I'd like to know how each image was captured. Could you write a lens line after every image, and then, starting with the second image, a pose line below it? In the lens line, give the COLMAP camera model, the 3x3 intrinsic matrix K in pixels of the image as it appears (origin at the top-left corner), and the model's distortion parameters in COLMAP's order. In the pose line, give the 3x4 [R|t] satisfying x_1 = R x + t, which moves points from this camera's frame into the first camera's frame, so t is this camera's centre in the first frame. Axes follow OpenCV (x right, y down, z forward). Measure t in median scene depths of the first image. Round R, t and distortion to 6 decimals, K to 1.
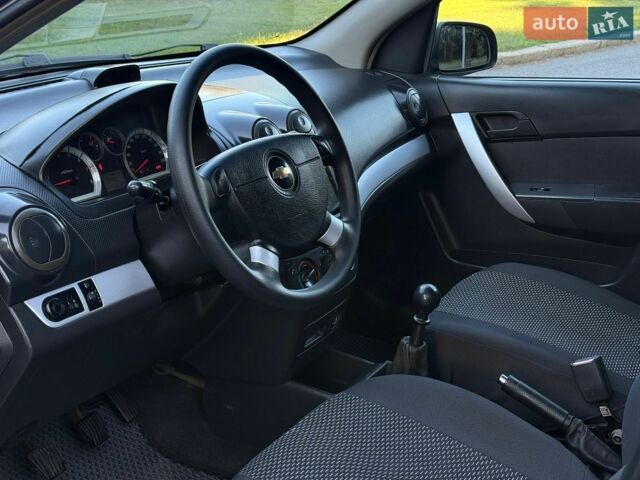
lens RADIAL K [[877.0, 0, 321.3], [0, 877.0, 251.2], [0, 0, 1]] dist [0.119668, -0.051822]
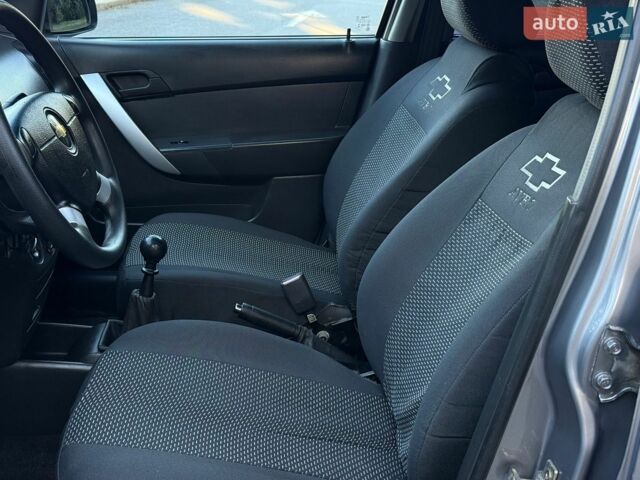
lens RADIAL K [[877.0, 0, 321.3], [0, 877.0, 251.2], [0, 0, 1]] dist [0.119668, -0.051822]
pose [[0.826605, -0.160655, 0.539364, -0.301646], [0.142700, 0.986900, 0.075263, 0.006485], [-0.544390, 0.014755, 0.838703, 0.014597]]
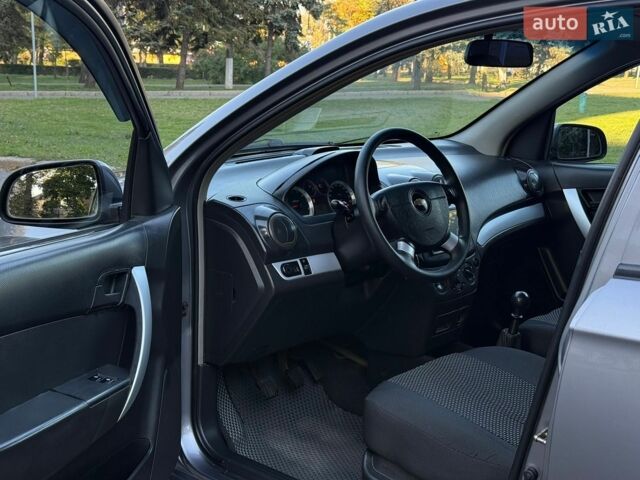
lens RADIAL K [[877.0, 0, 321.3], [0, 877.0, 251.2], [0, 0, 1]] dist [0.119668, -0.051822]
pose [[0.978134, 0.041344, -0.203825, 0.098372], [-0.066380, 0.990844, -0.117568, 0.179984], [0.197098, 0.128528, 0.971922, -0.554508]]
